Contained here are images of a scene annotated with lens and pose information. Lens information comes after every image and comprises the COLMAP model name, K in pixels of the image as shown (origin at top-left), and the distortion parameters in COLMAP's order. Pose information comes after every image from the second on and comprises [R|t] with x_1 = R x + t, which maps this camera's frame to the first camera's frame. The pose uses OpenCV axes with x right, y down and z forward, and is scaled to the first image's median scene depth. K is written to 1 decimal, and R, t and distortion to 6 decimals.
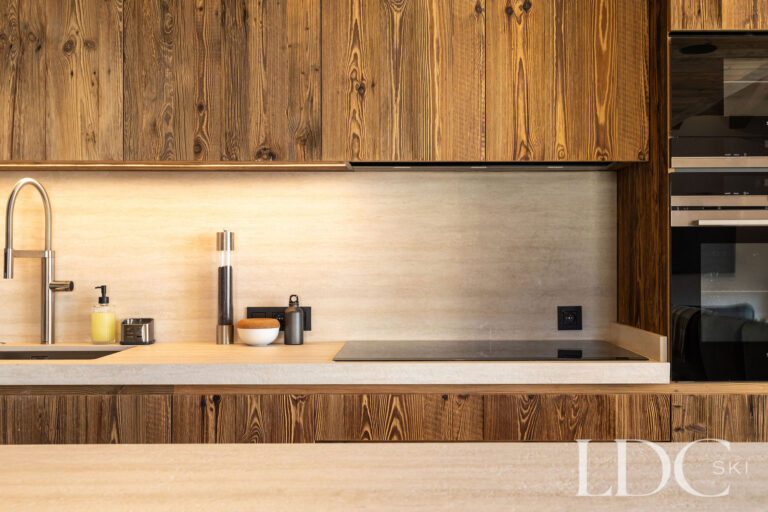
lens RADIAL K [[779.1, 0, 419.9], [0, 779.1, 258.0], [0, 0, 1]] dist [0.006627, 0.003287]
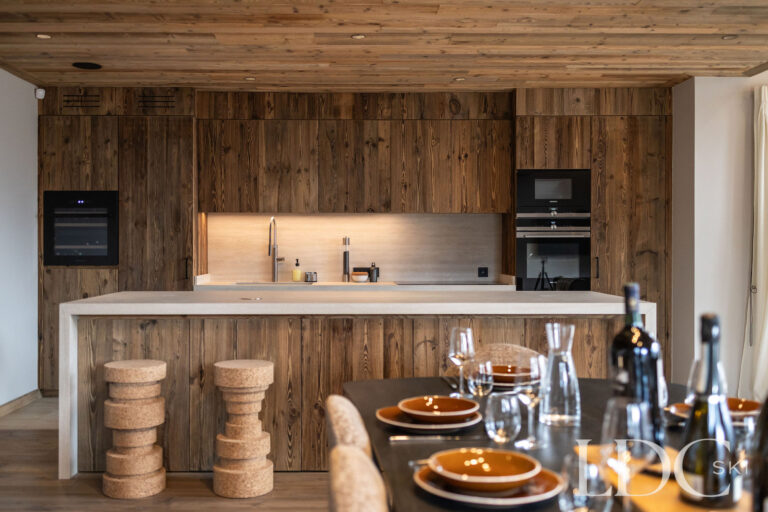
lens RADIAL K [[761.4, 0, 355.9], [0, 761.4, 245.2], [0, 0, 1]] dist [0.005174, 0.005394]
pose [[0.999999, 0.000950, -0.001206, -0.245187], [-0.000943, 0.999984, 0.005595, -0.025457], [0.001211, -0.005594, 0.999984, -1.667399]]
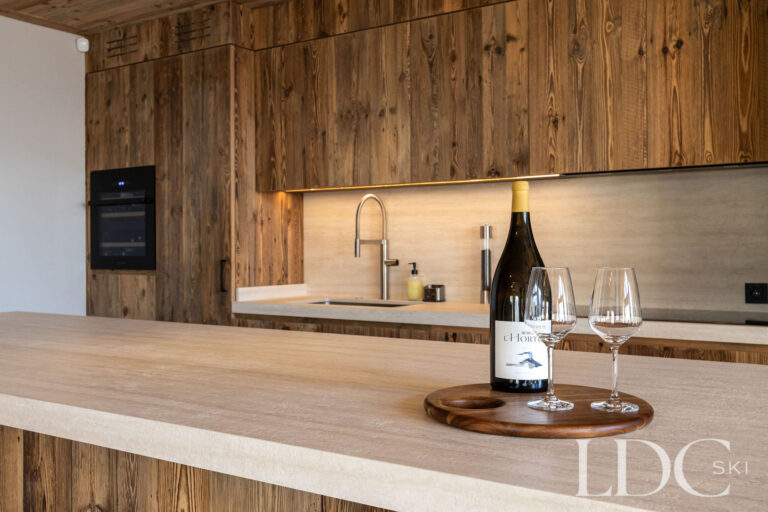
lens RADIAL K [[765.9, 0, 385.3], [0, 765.9, 245.3], [0, 0, 1]] dist [0.004457, 0.004941]
pose [[0.829515, -0.005327, -0.558459, 0.435925], [0.007126, 0.999974, 0.001047, -0.000179], [0.558439, -0.004848, 0.829531, -0.307509]]
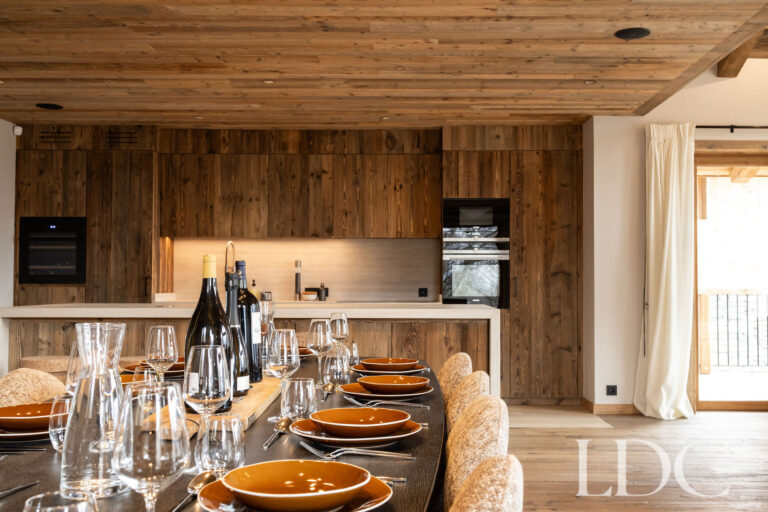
lens RADIAL K [[764.5, 0, 407.7], [0, 764.5, 258.9], [0, 0, 1]] dist [0.002292, 0.006682]
pose [[0.999868, 0.003325, -0.015886, 0.211639], [-0.003724, 0.999677, -0.025153, 0.032209], [0.015798, 0.025209, 0.999557, -1.960998]]
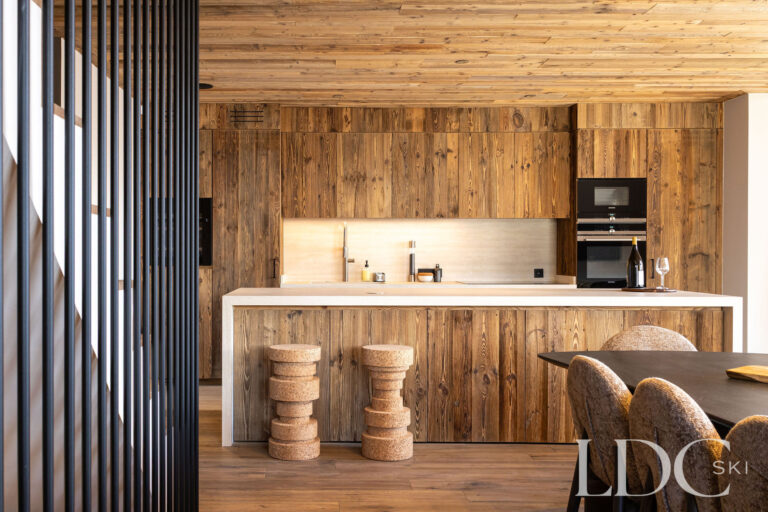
lens RADIAL K [[782.7, 0, 300.5], [0, 782.7, 254.3], [0, 0, 1]] dist [0.001752, 0.004462]
pose [[0.999701, 0.002712, -0.024289, -0.653850], [-0.002494, 0.999956, 0.009000, -0.011647], [0.024312, -0.008937, 0.999664, -1.991238]]
